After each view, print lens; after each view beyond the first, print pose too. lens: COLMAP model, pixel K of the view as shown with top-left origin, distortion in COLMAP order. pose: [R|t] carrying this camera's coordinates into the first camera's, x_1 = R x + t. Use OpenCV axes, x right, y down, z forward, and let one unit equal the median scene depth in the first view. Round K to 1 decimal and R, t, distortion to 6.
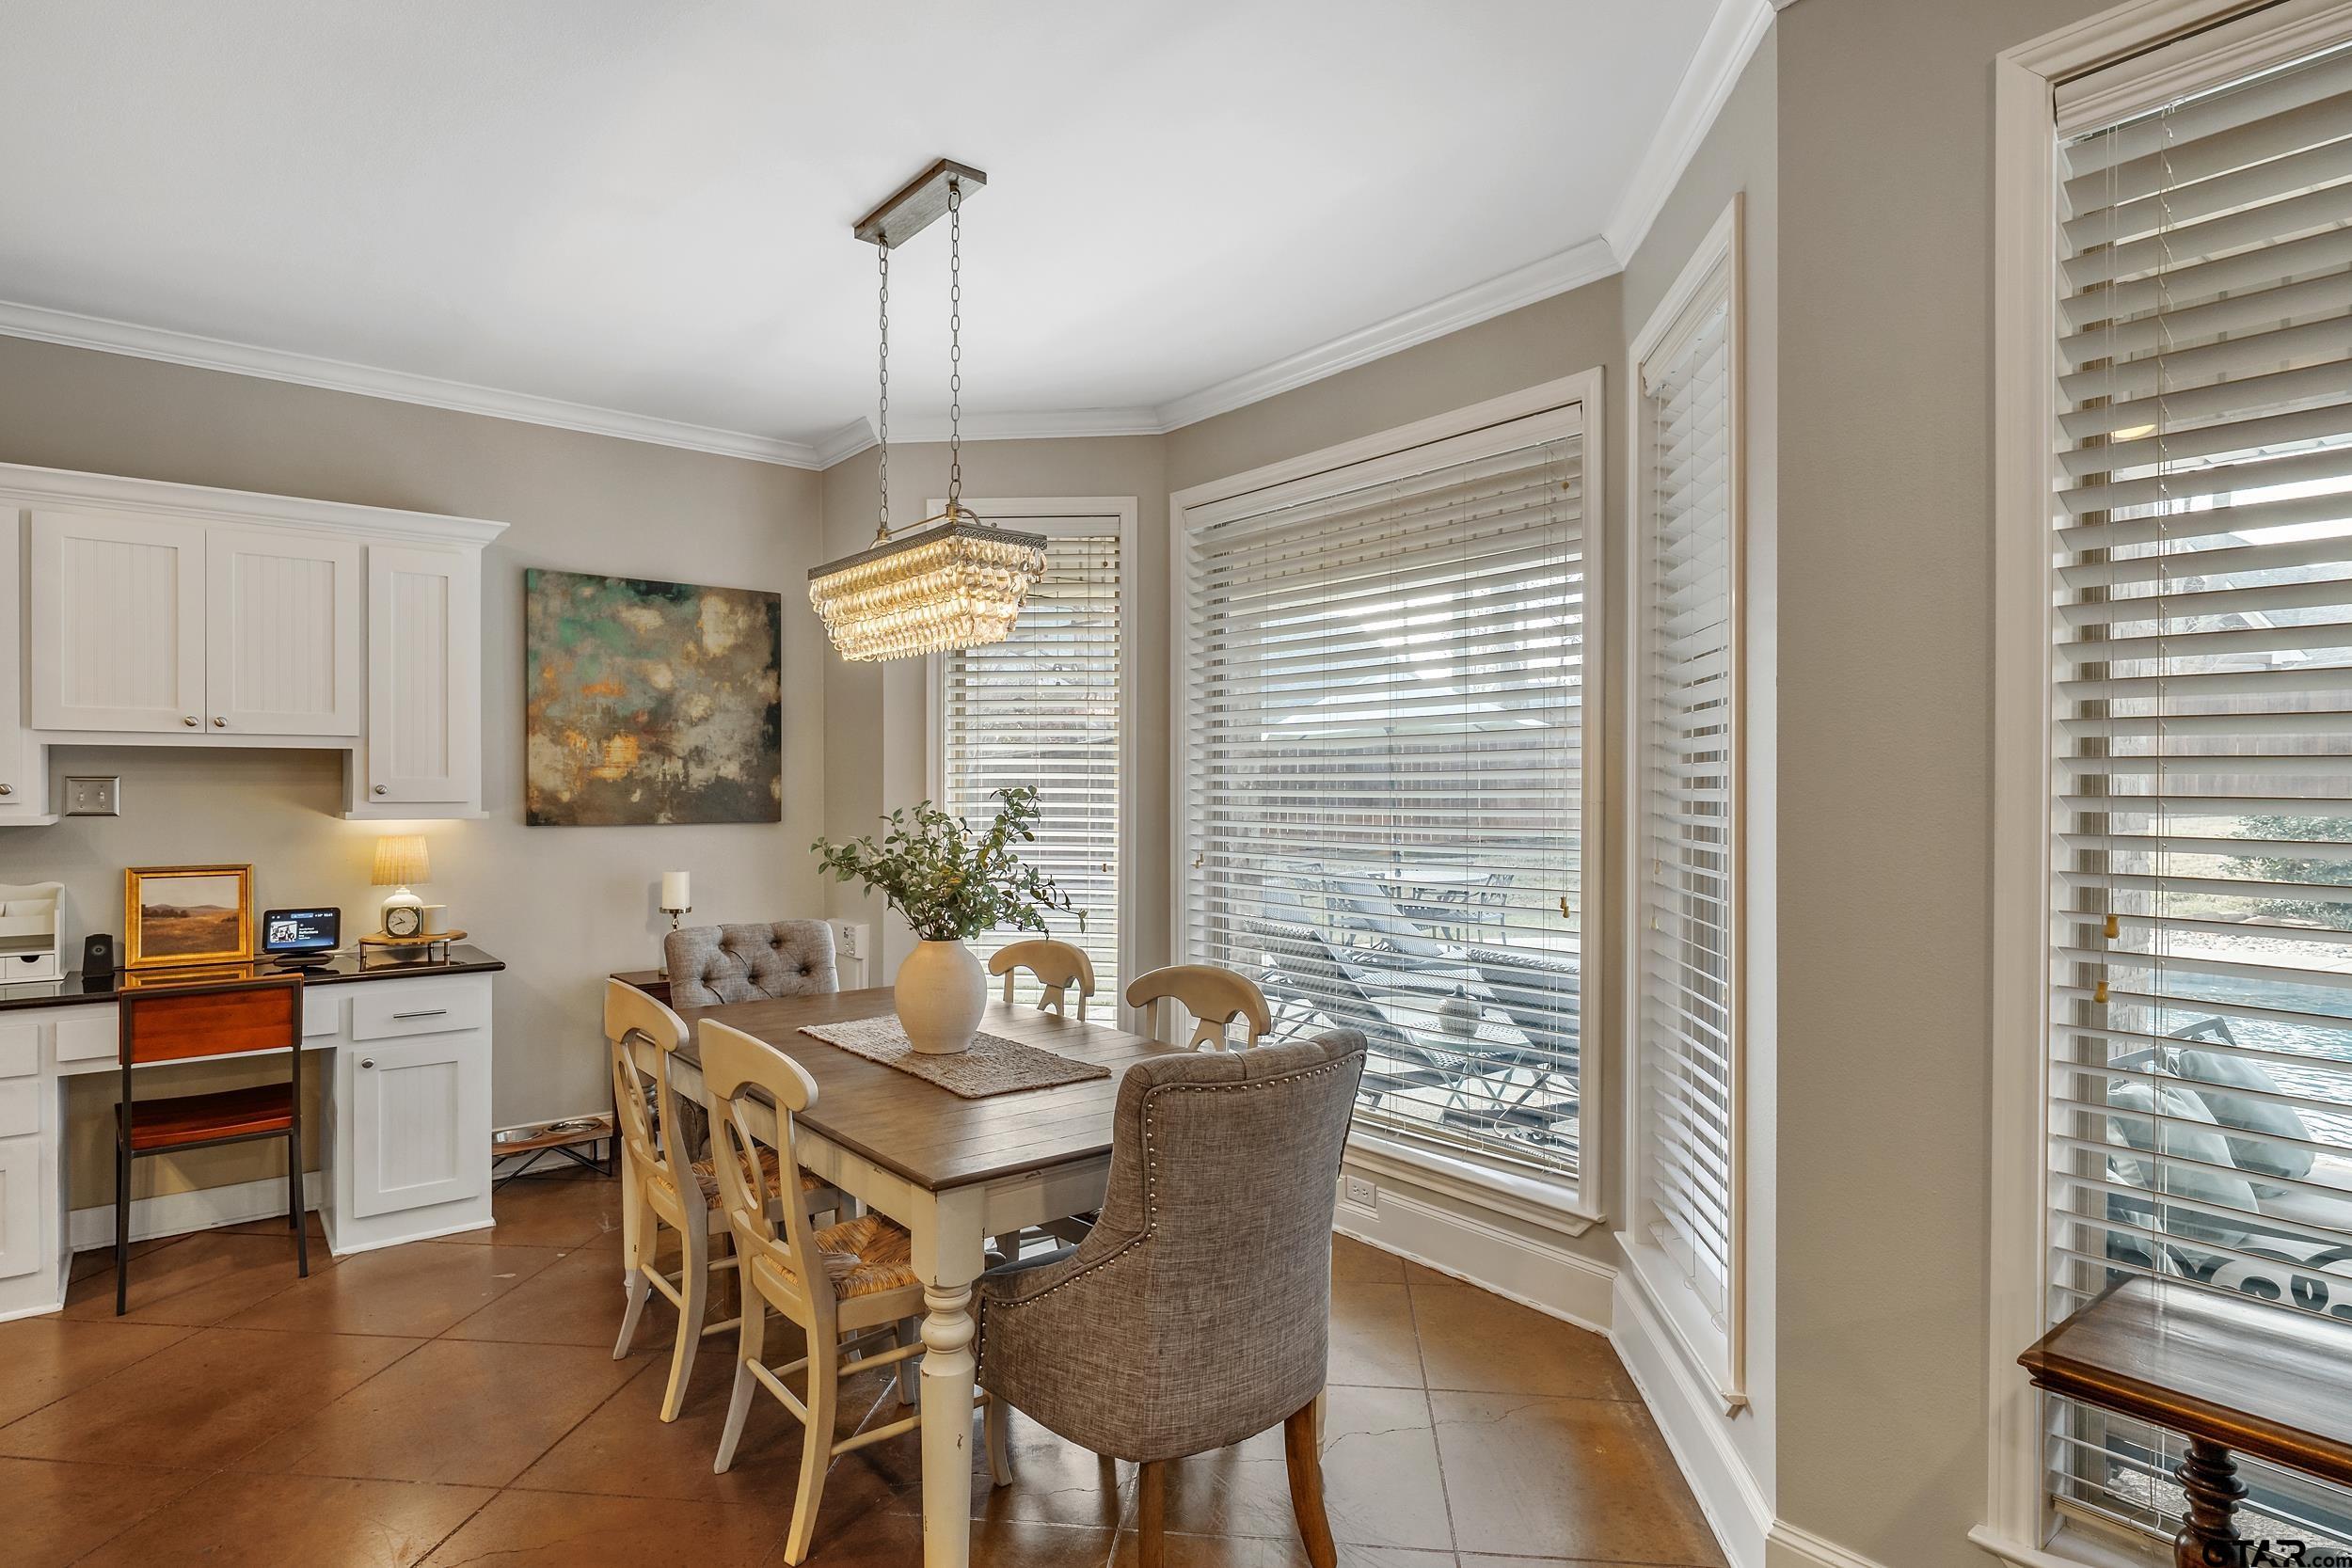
lens RADIAL K [[1259.6, 0, 1176.0], [0, 1259.6, 784.0], [0, 0, 1]] dist [-0.000595, -0.000231]
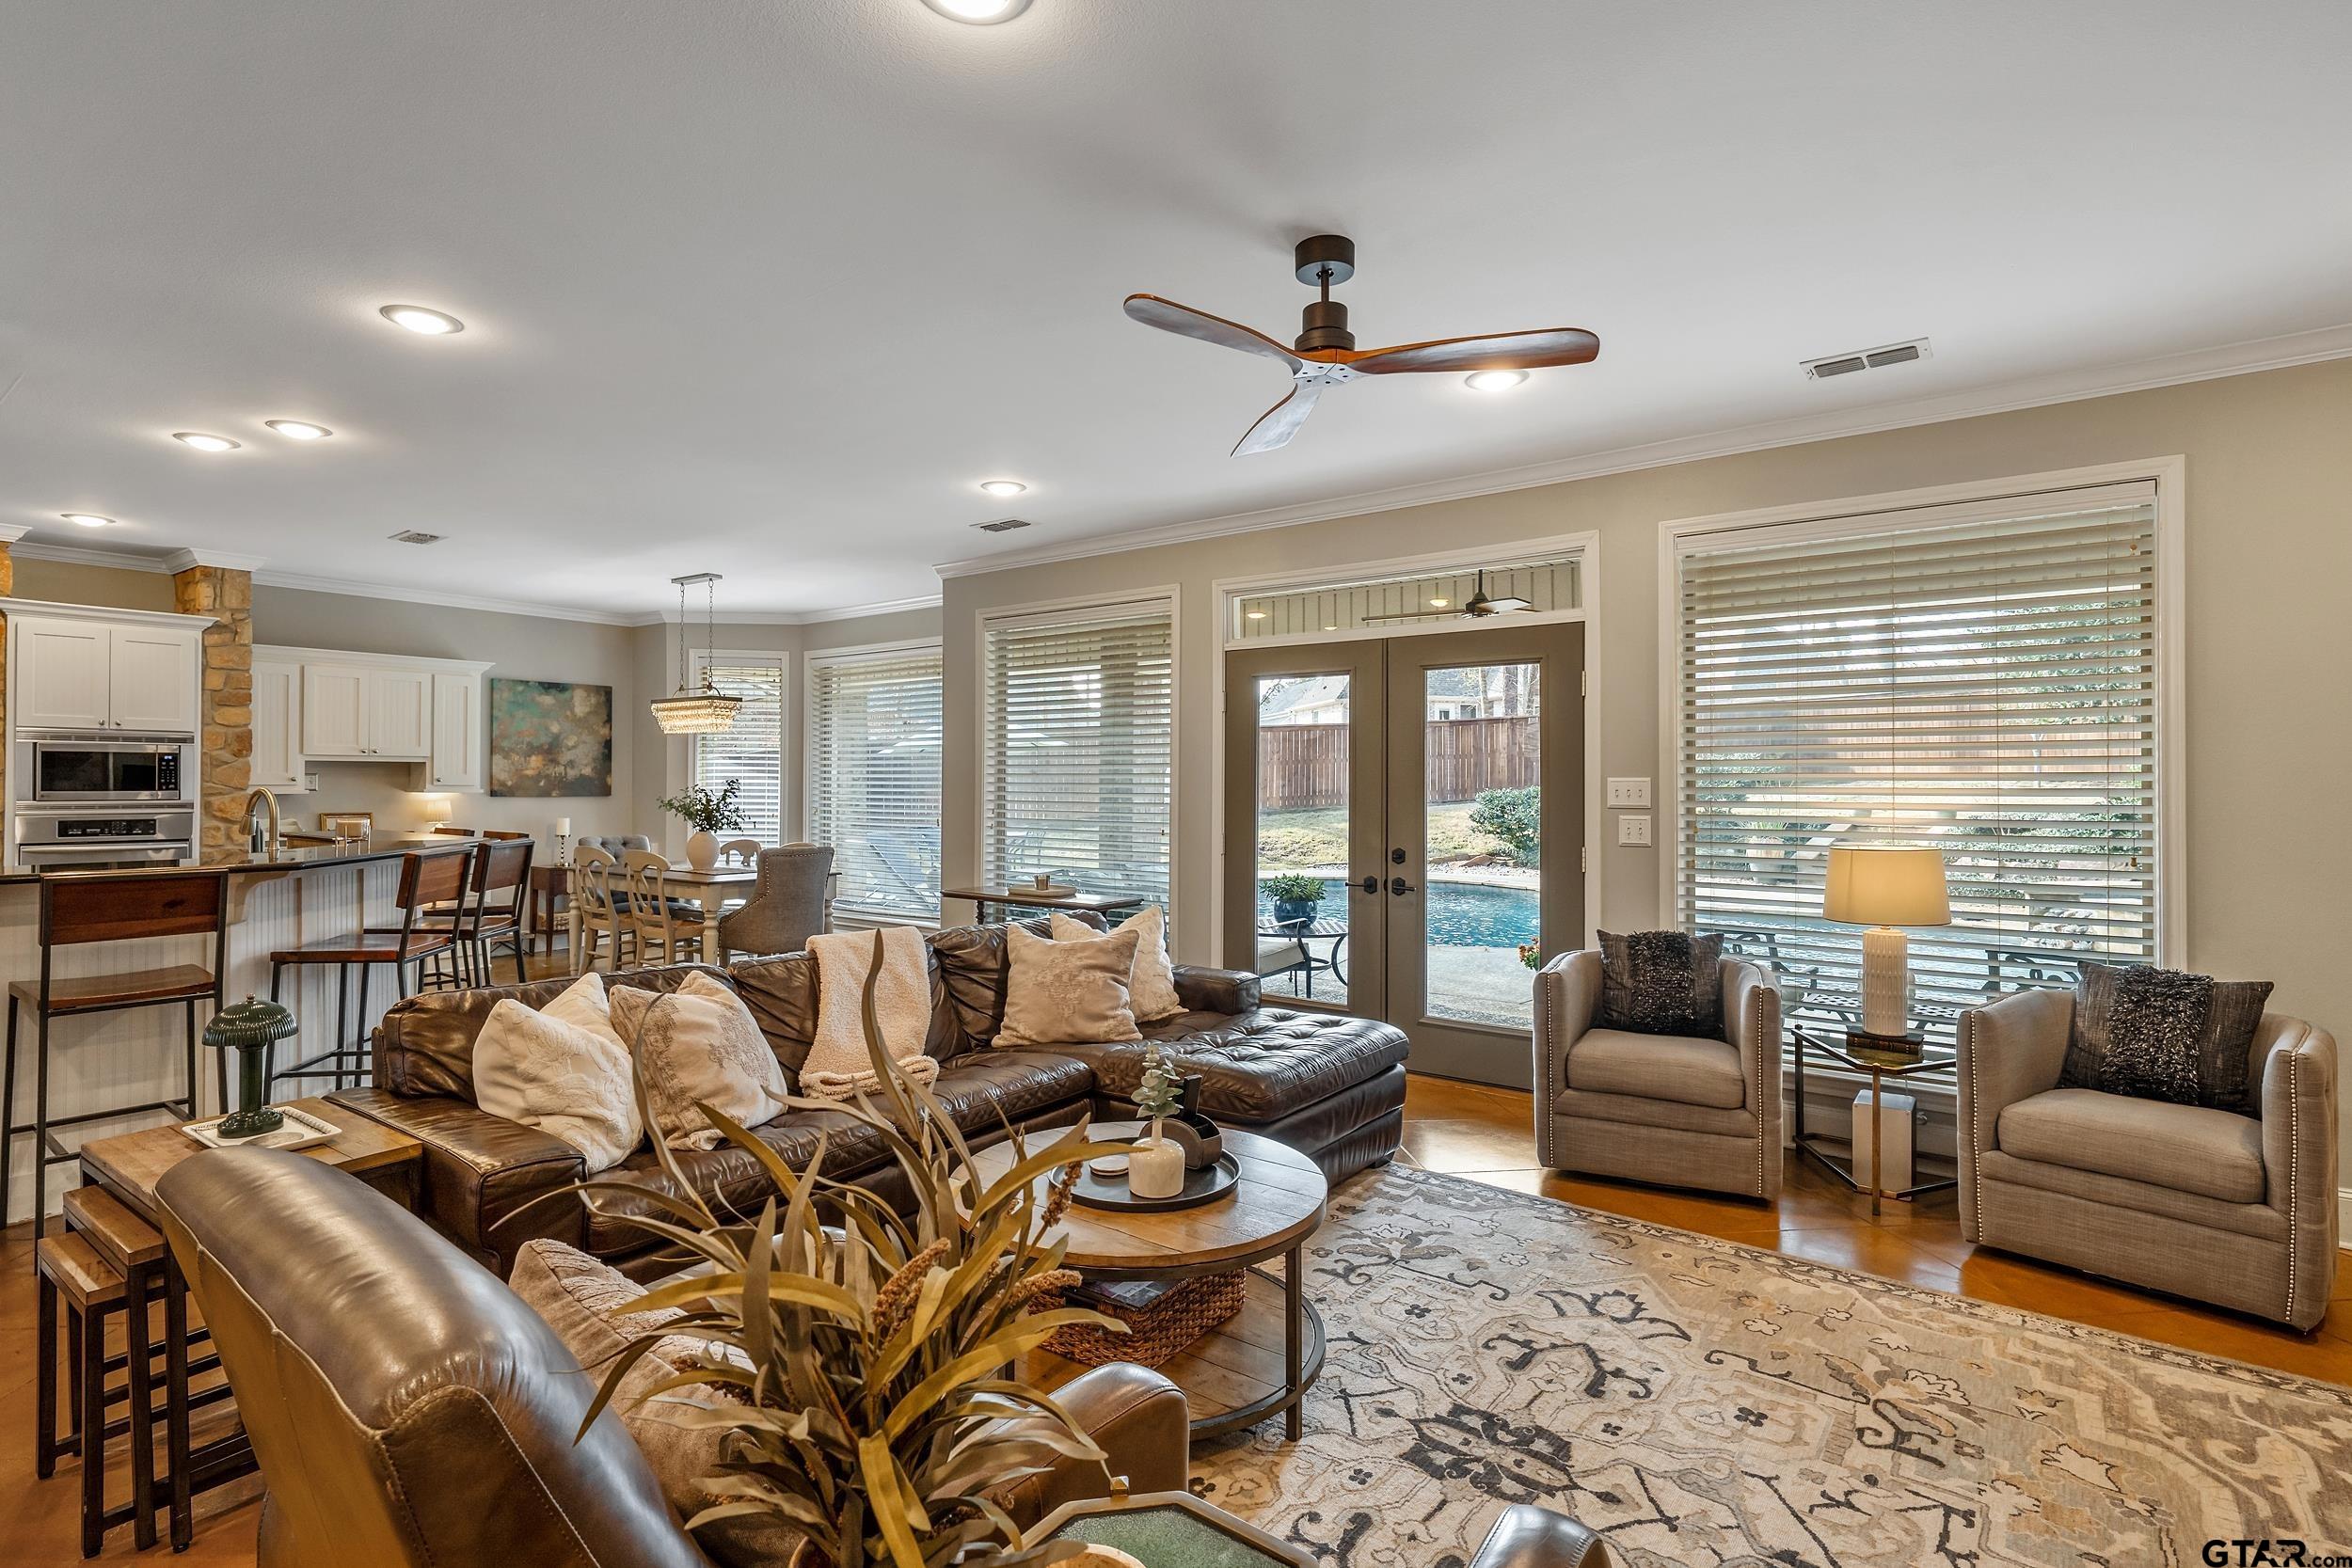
lens RADIAL K [[1118.8, 0, 1171.5], [0, 1118.8, 778.0], [0, 0, 1]] dist [-0.000236, 0.000033]
pose [[0.969677, 0.003695, 0.244363, 0.148568], [-0.003610, 0.999993, -0.000793, -0.001671], [-0.244365, -0.000114, 0.969683, -1.144092]]
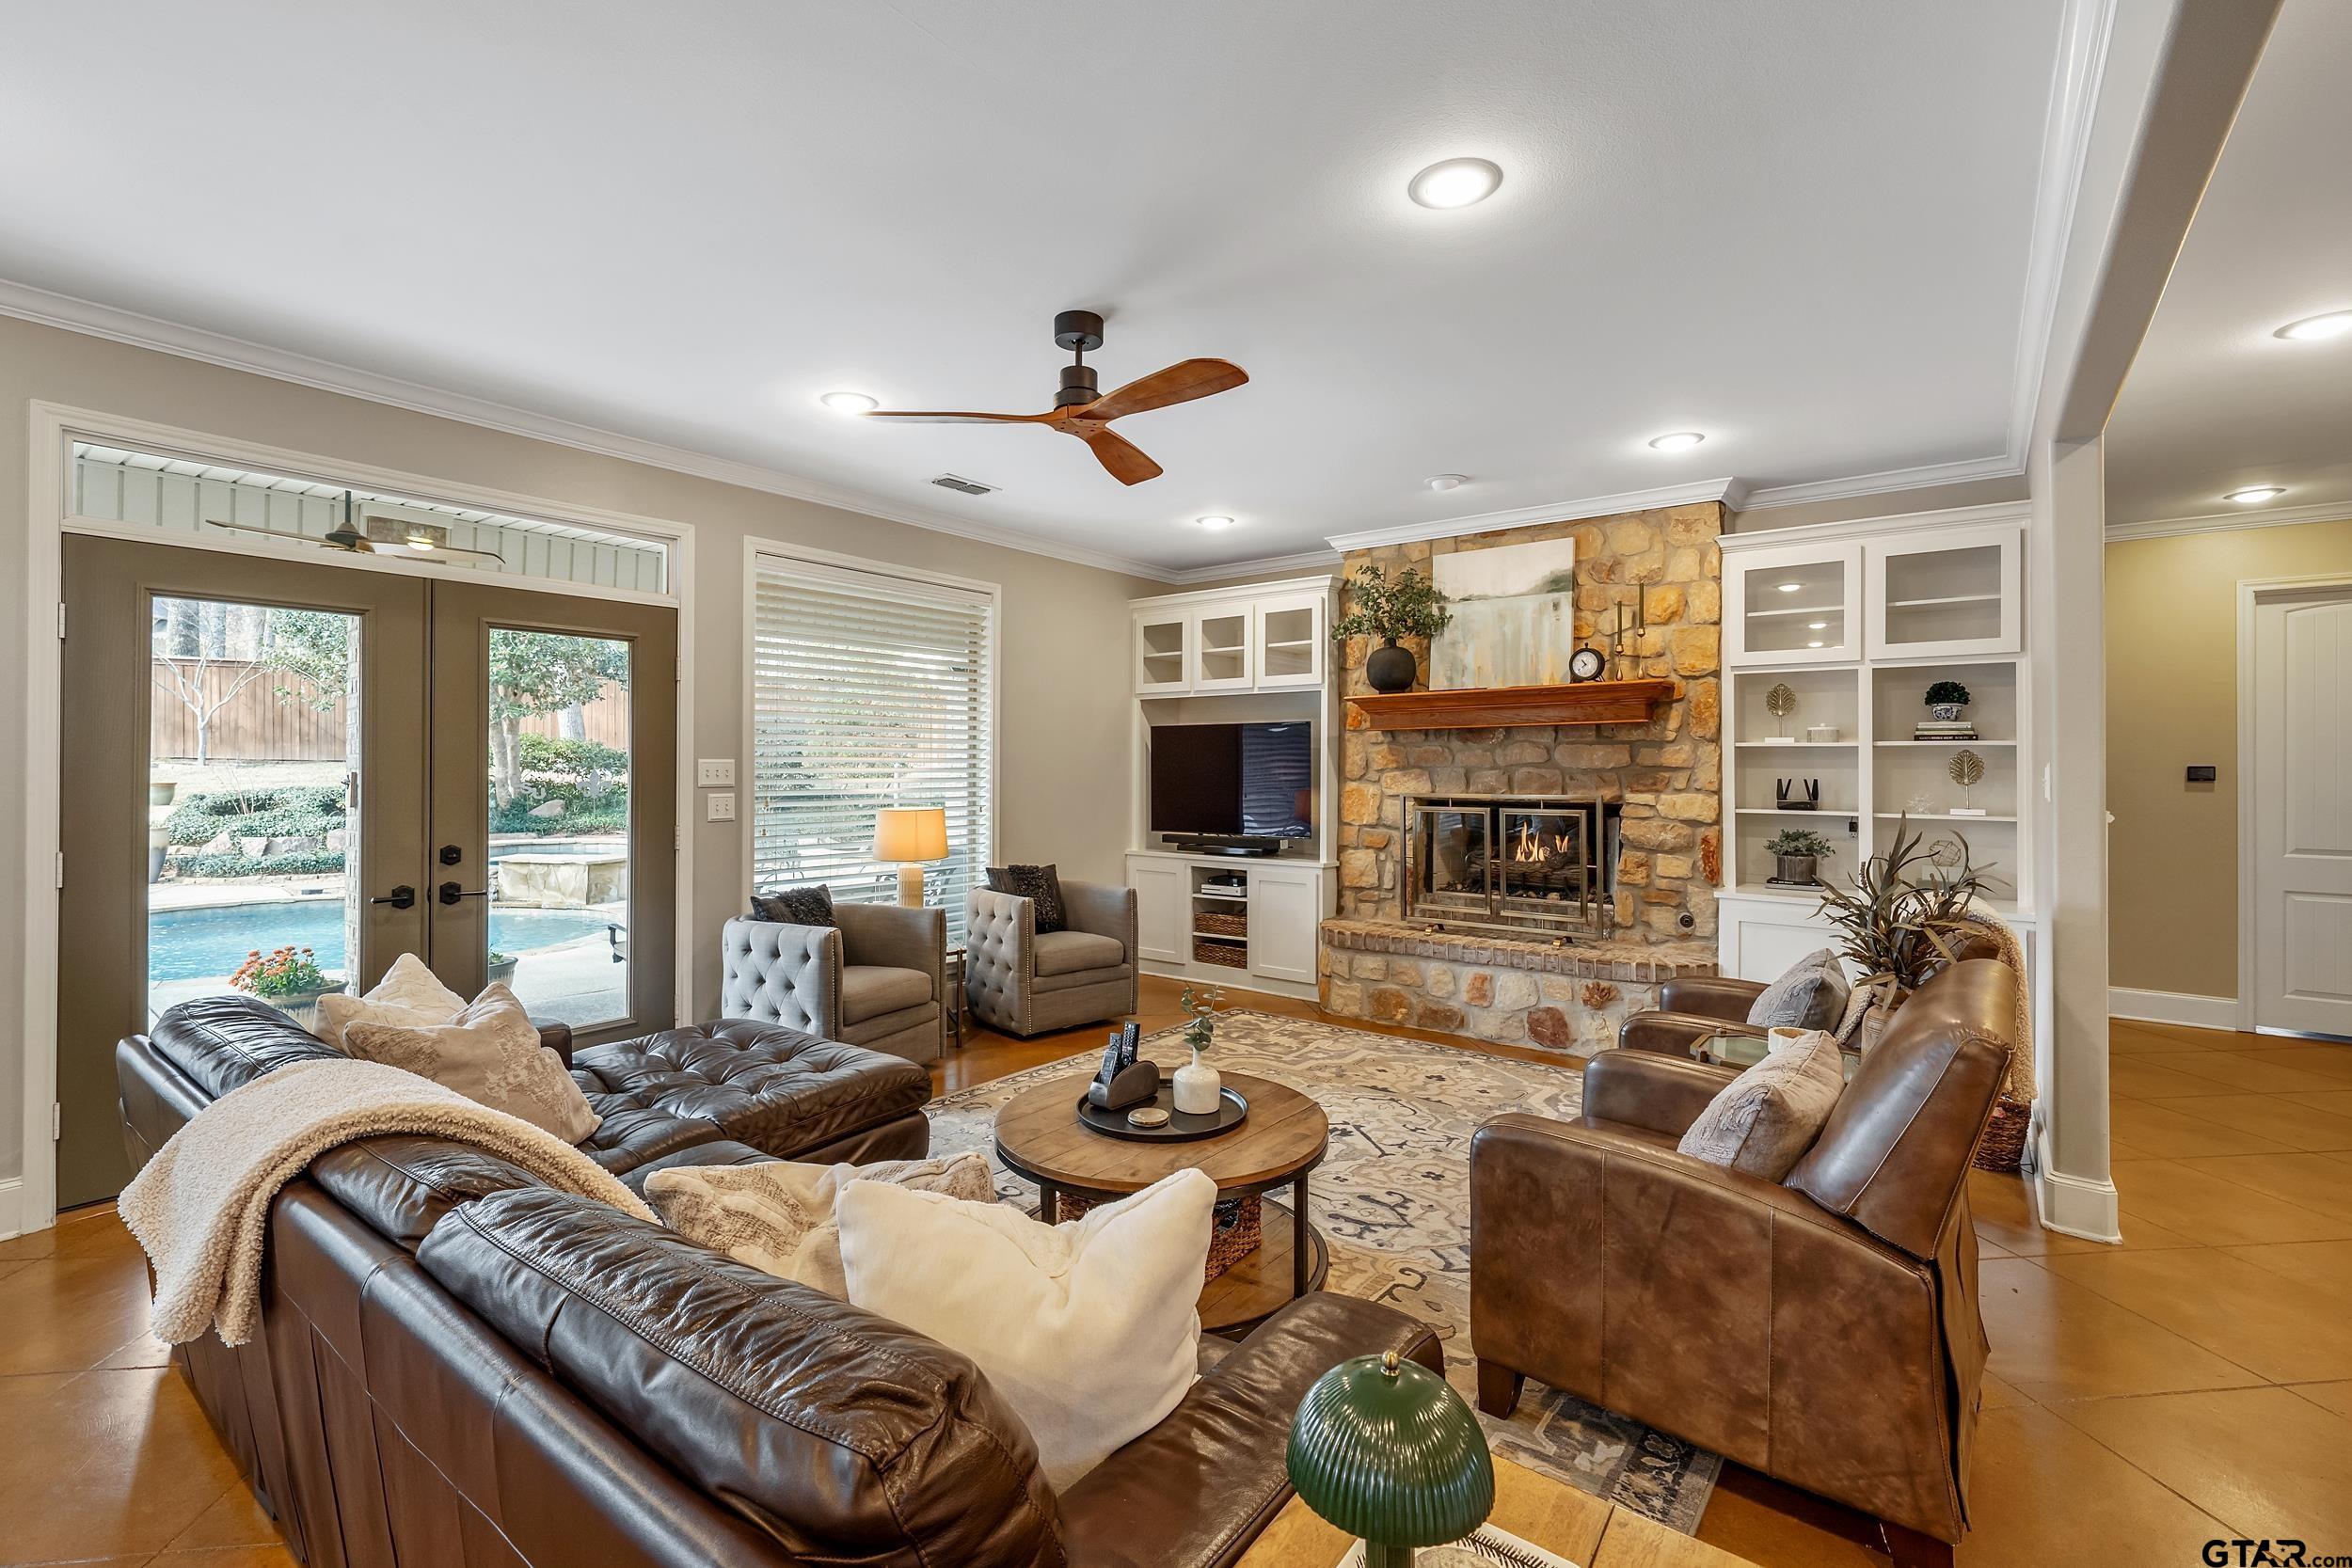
lens RADIAL K [[1030.3, 0, 1165.7], [0, 1030.3, 758.3], [0, 0, 1]] dist [0.000922, 0.000026]
pose [[-0.228920, 0.005080, 0.973432, -0.278180], [-0.007237, 0.999950, -0.006920, -0.001402], [-0.973418, -0.008629, -0.228872, -0.500626]]
